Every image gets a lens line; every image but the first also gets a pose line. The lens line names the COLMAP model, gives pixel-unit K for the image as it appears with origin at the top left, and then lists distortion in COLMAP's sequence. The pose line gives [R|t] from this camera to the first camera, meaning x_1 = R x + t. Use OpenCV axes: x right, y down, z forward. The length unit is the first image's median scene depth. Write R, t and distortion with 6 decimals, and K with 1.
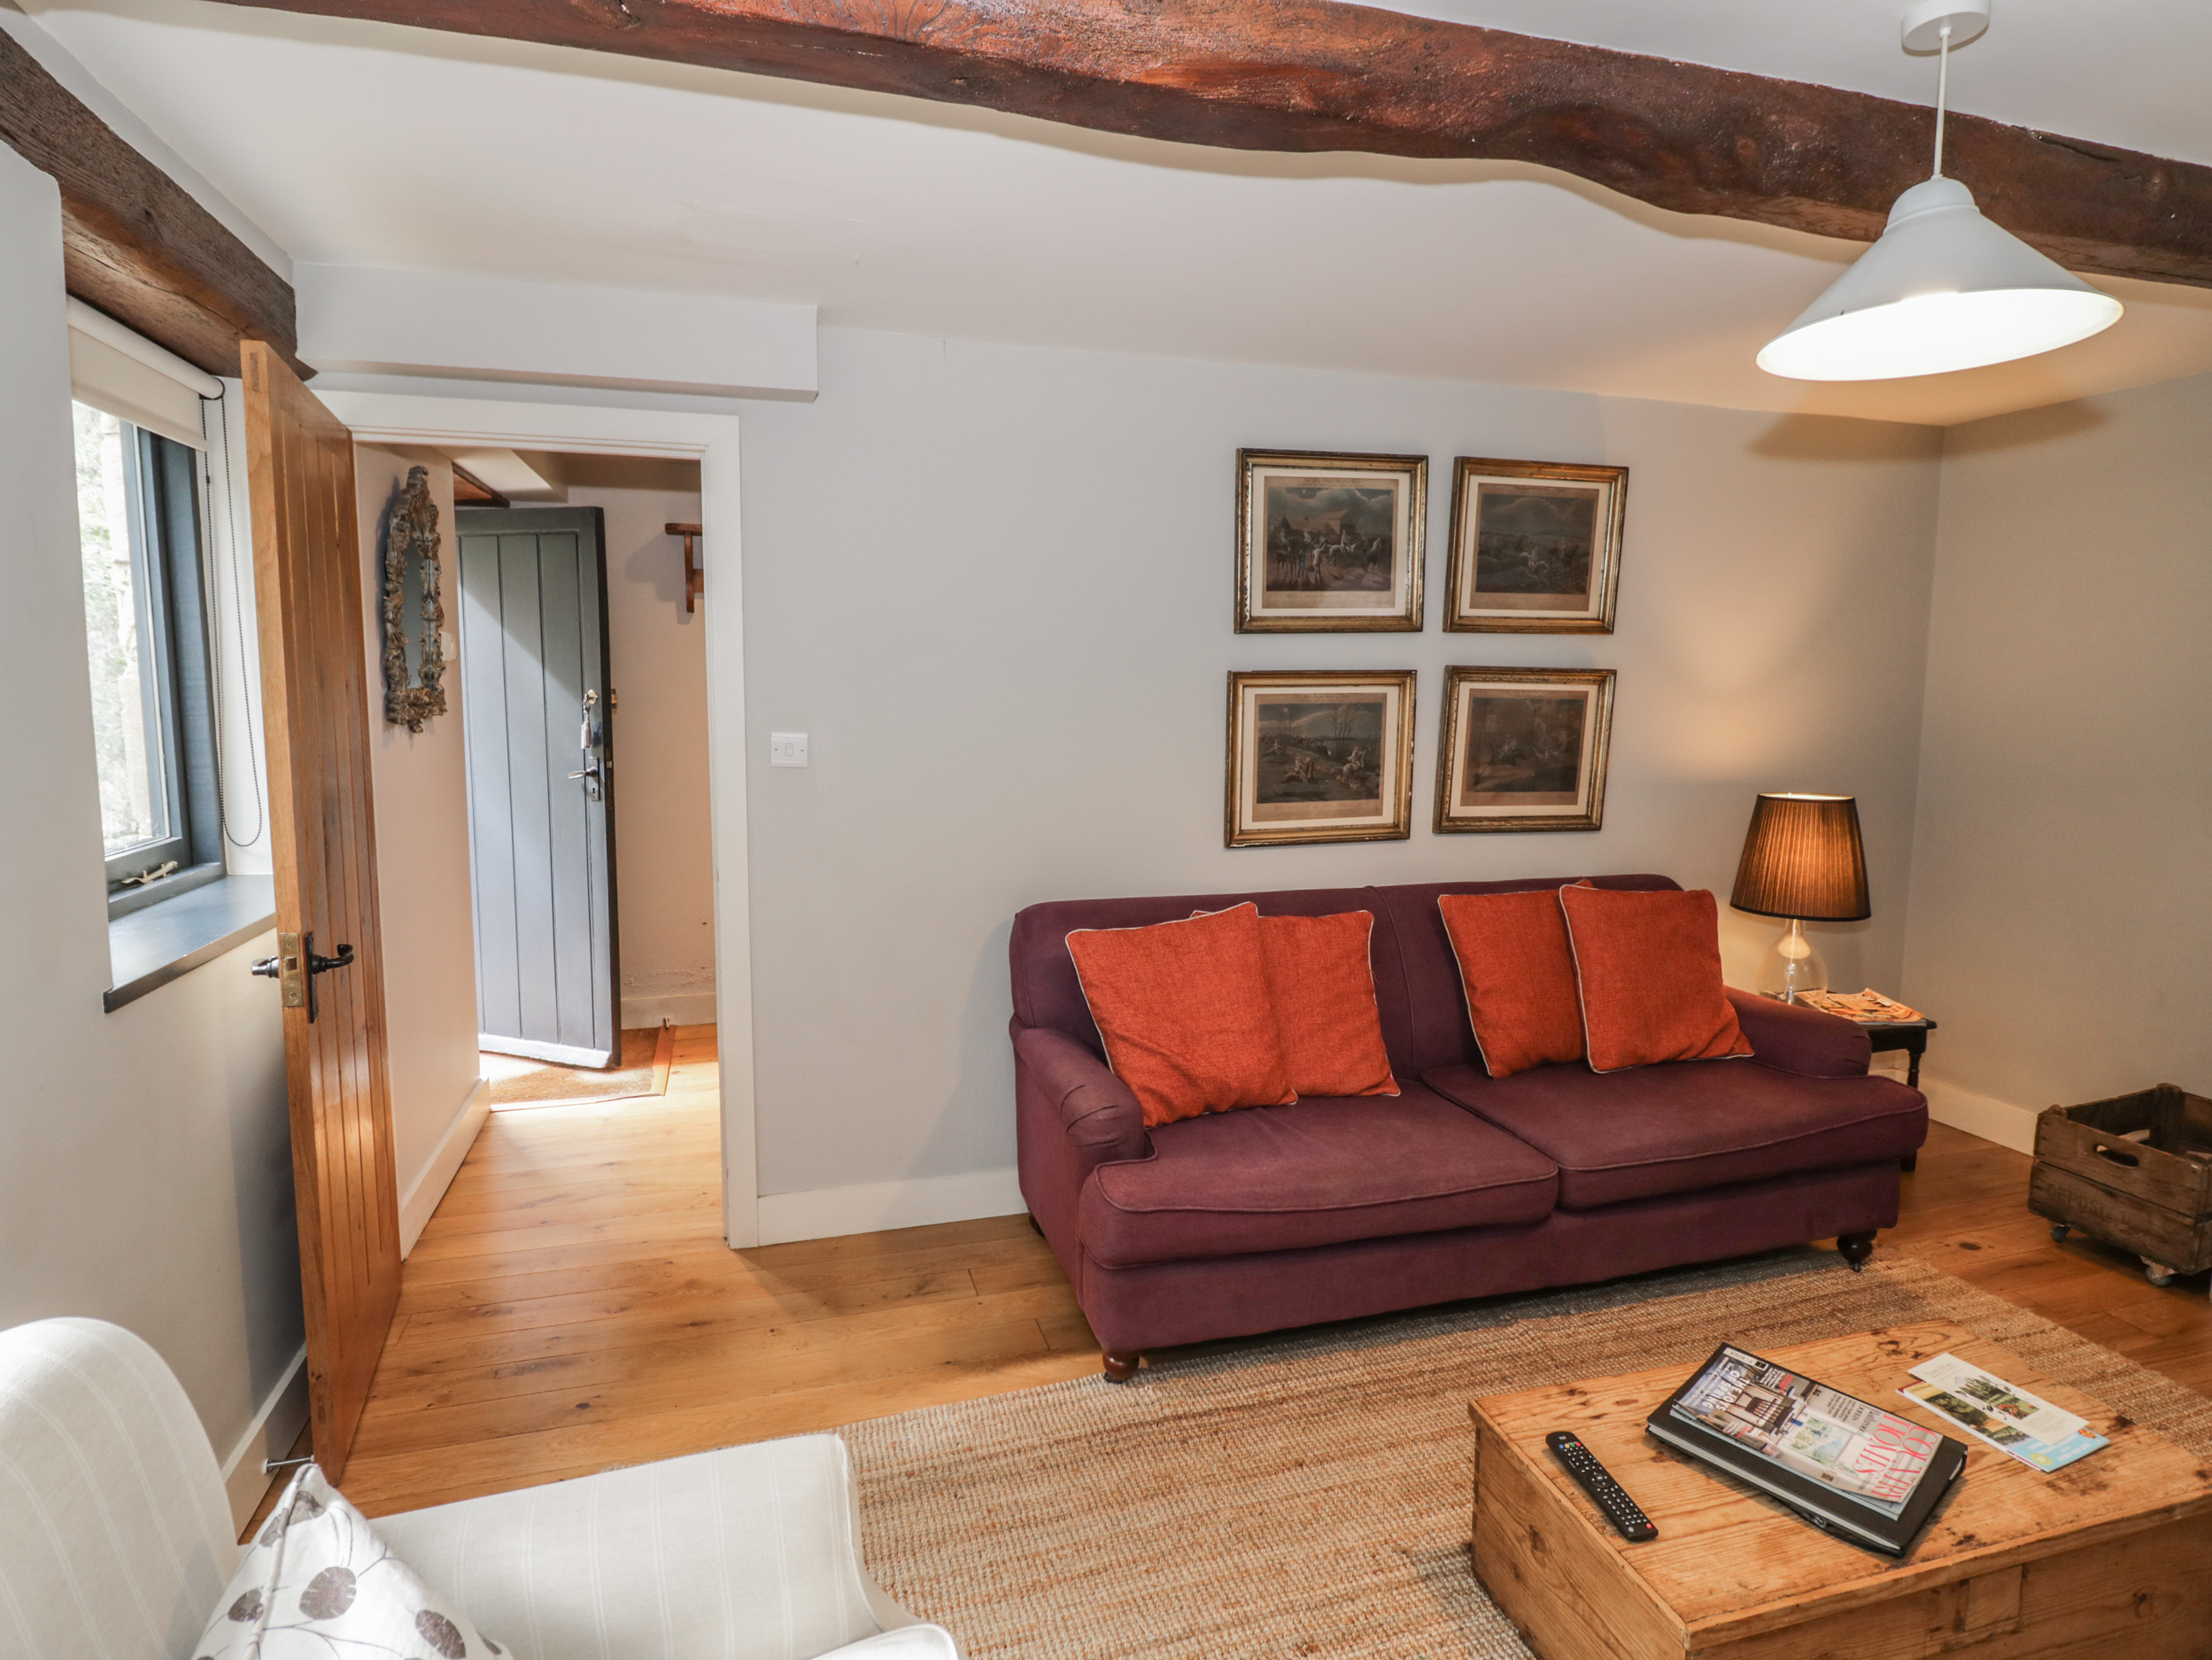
lens RADIAL K [[1172.1, 0, 1113.5], [0, 1172.1, 810.6], [0, 0, 1]] dist [-0.001728, -0.012938]
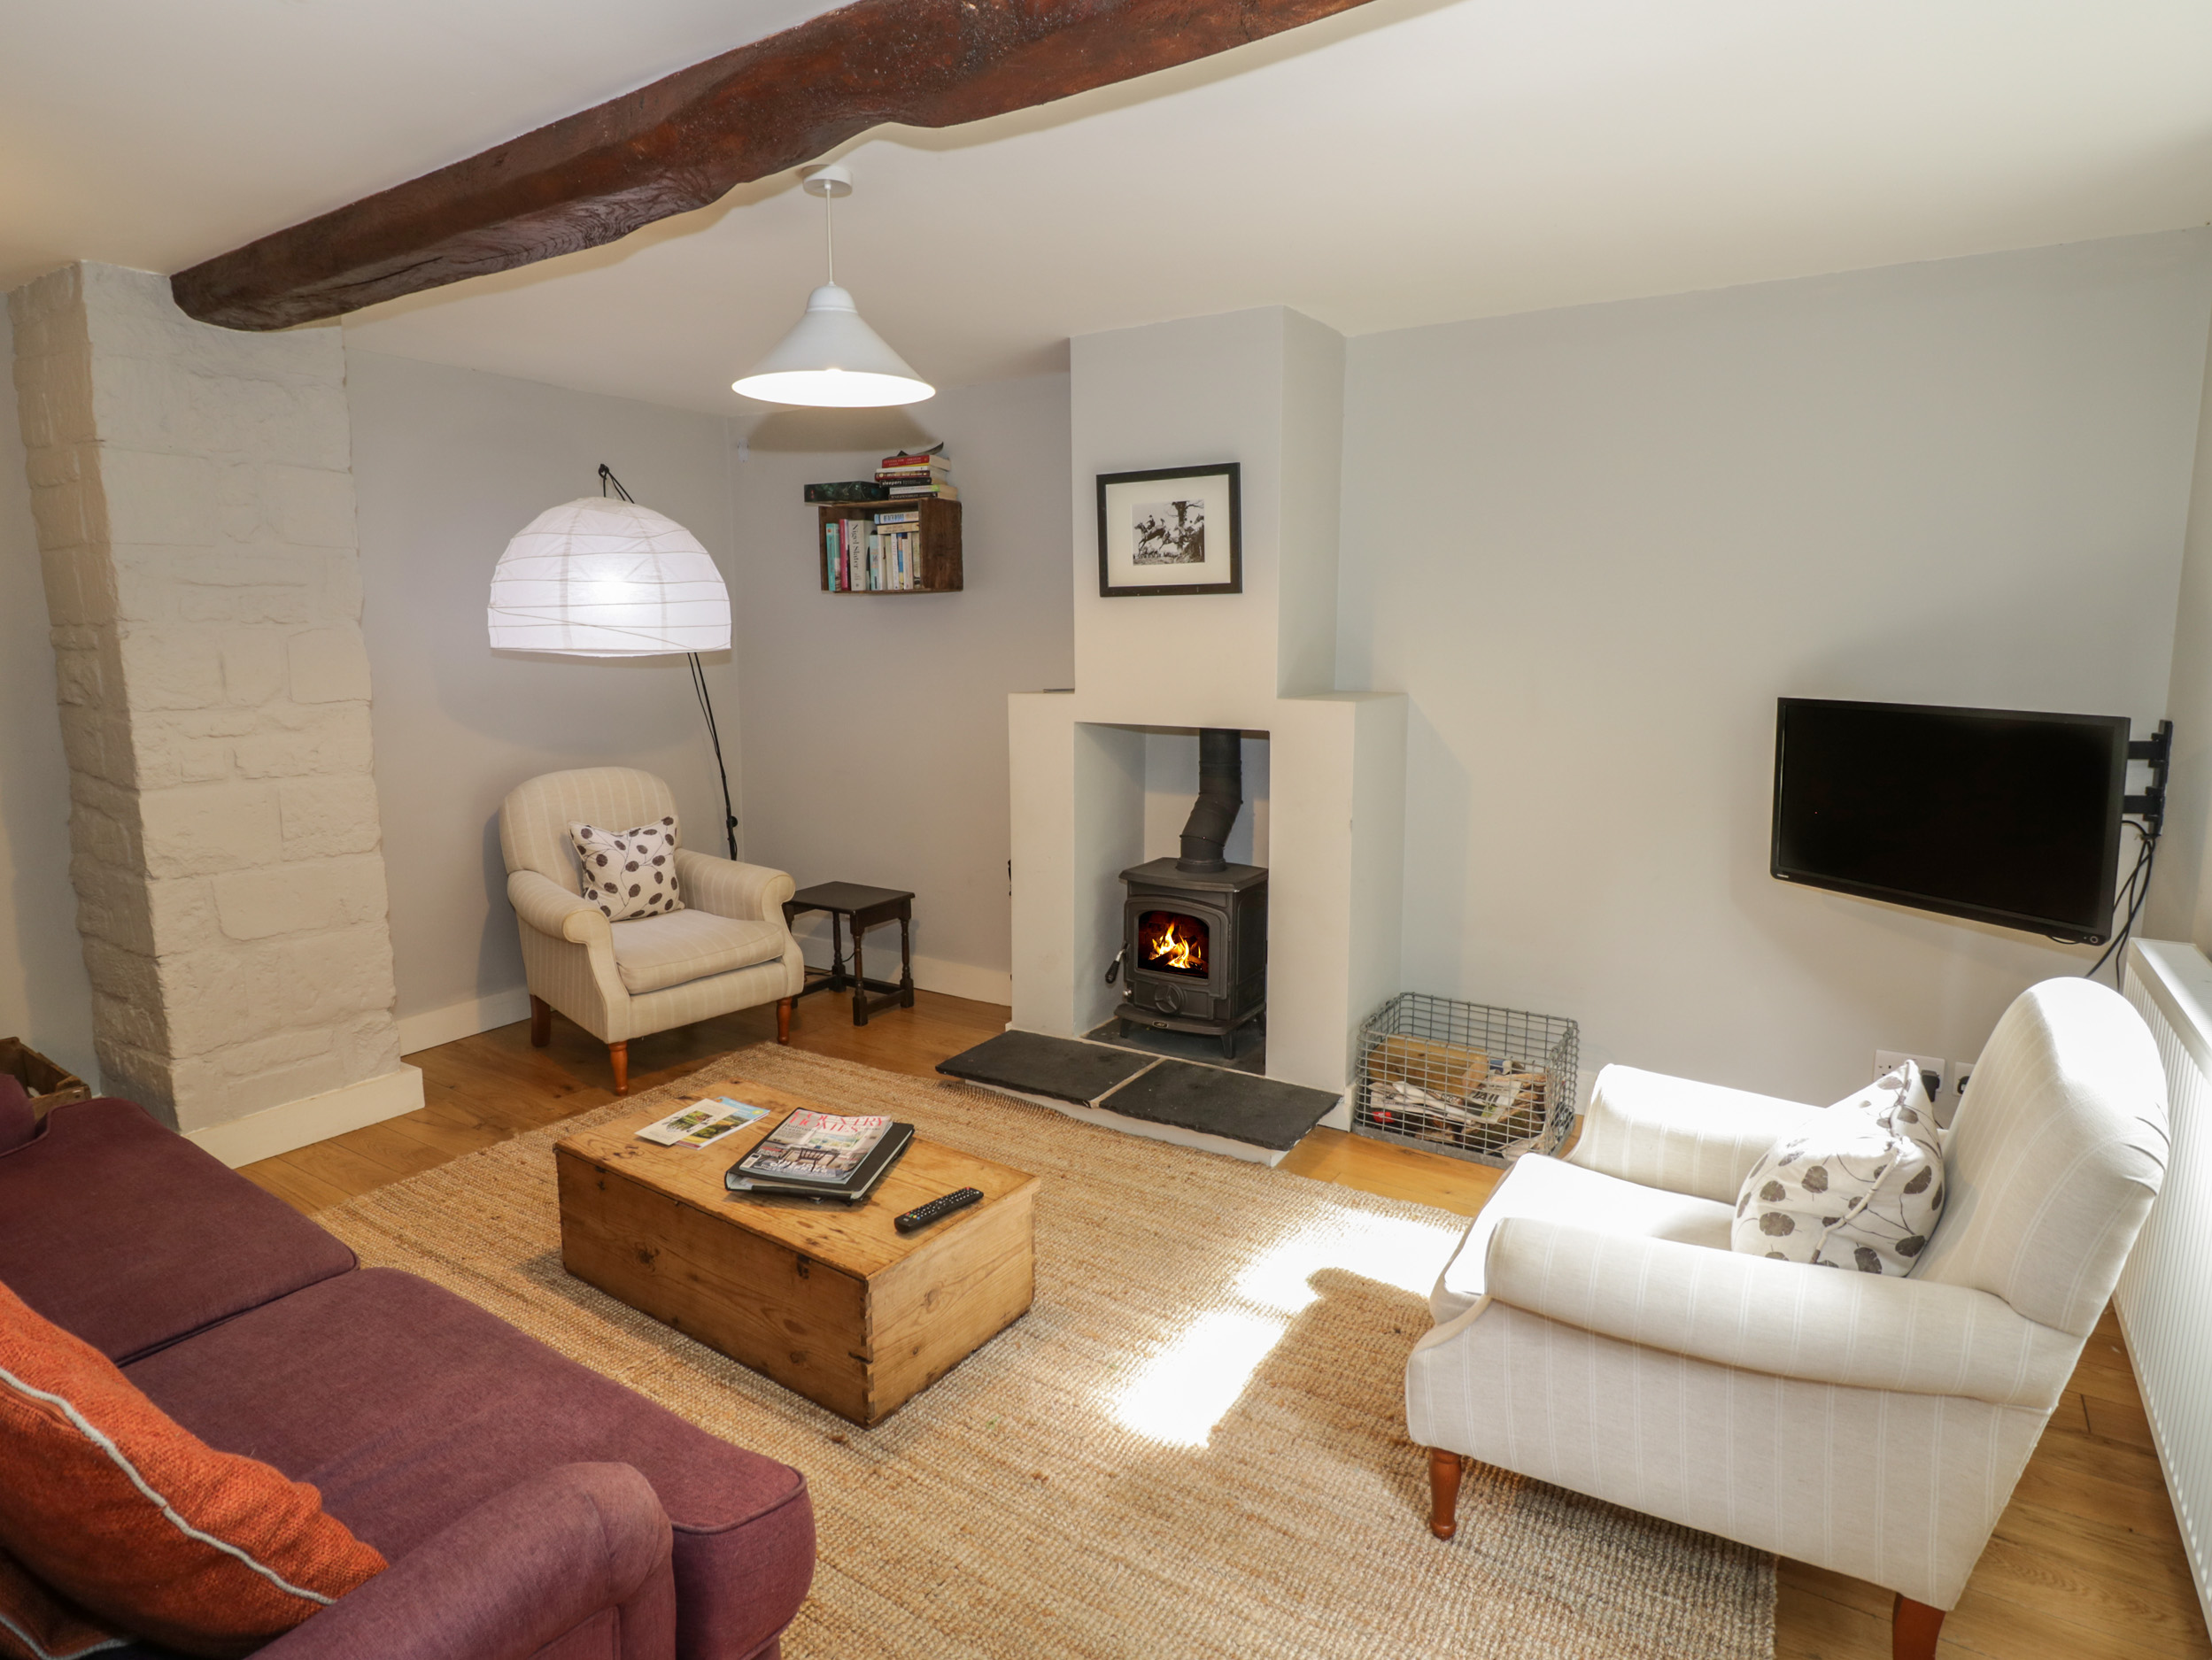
lens RADIAL K [[1208.9, 0, 1094.9], [0, 1208.9, 805.2], [0, 0, 1]] dist [0.004359, -0.013816]
pose [[-0.652544, -0.113360, 0.749224, -0.435530], [0.077738, 0.973514, 0.215003, -0.104381], [-0.753753, 0.198542, -0.626448, 1.019357]]
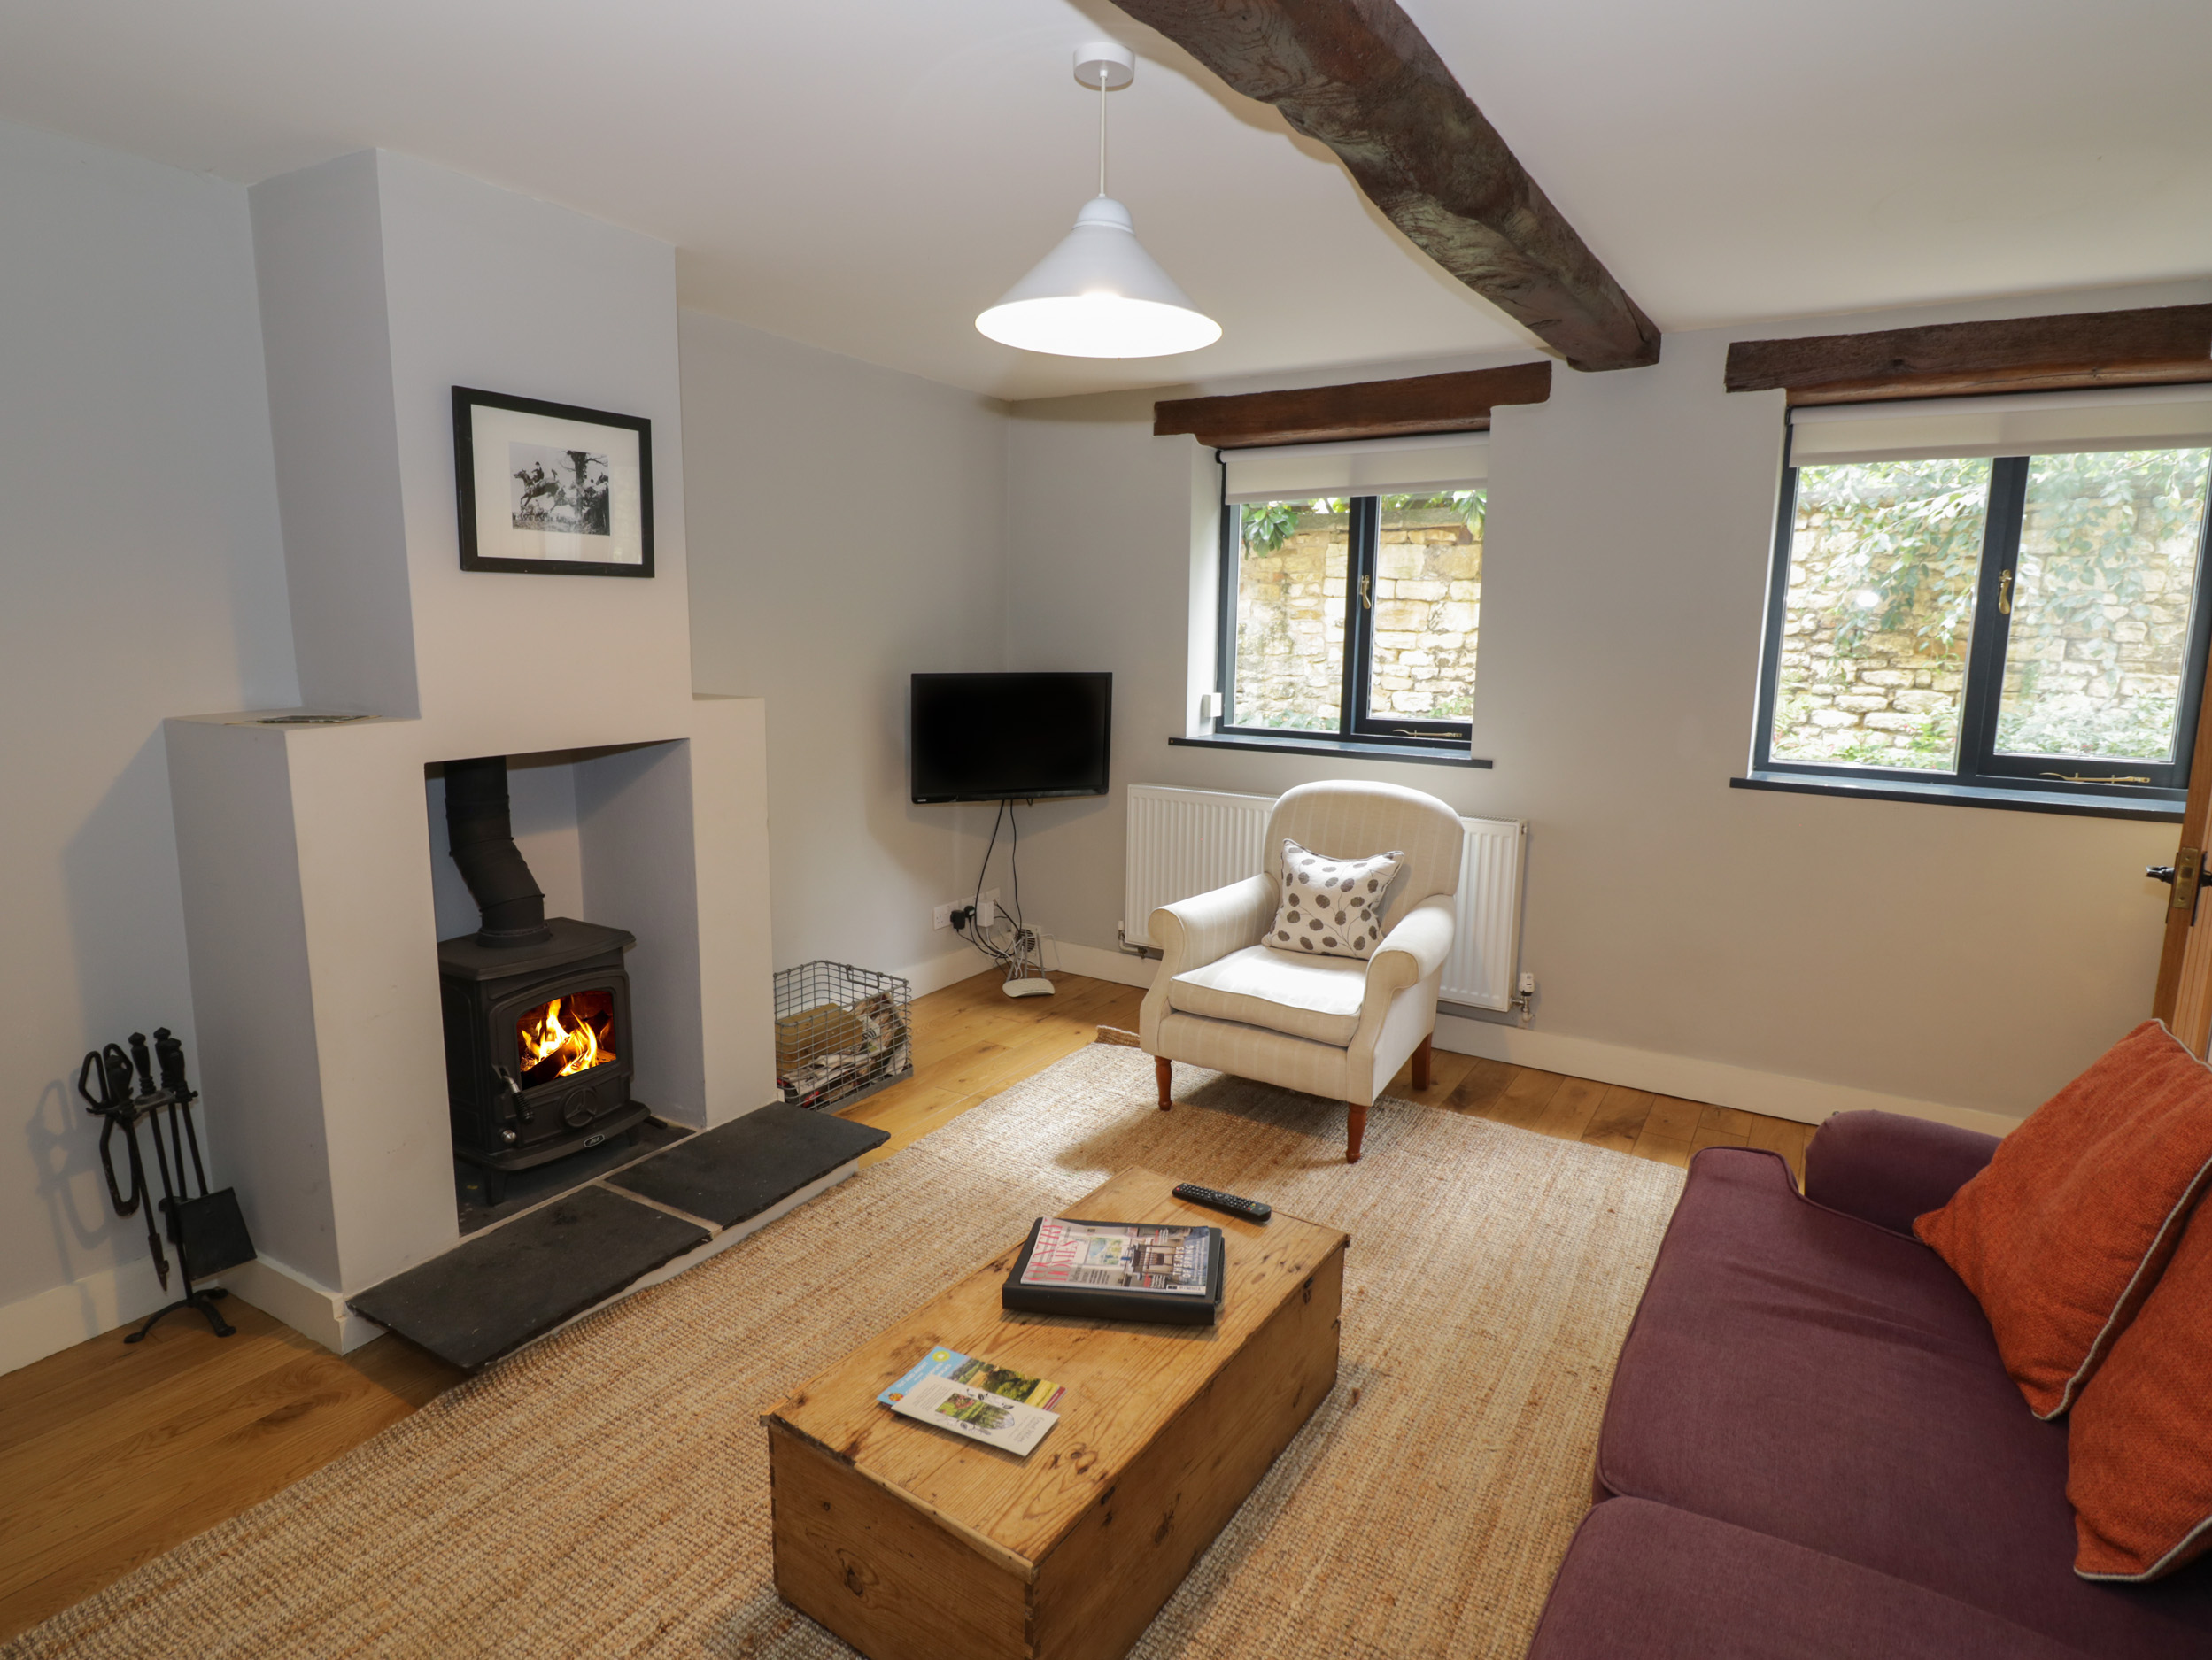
lens RADIAL K [[1172.1, 0, 1113.5], [0, 1172.1, 810.6], [0, 0, 1]] dist [-0.001728, -0.012938]
pose [[-0.746404, 0.090502, -0.659311, 0.850176], [-0.085099, 0.969597, 0.229434, -0.107971], [0.660030, 0.227357, -0.716009, 1.109818]]
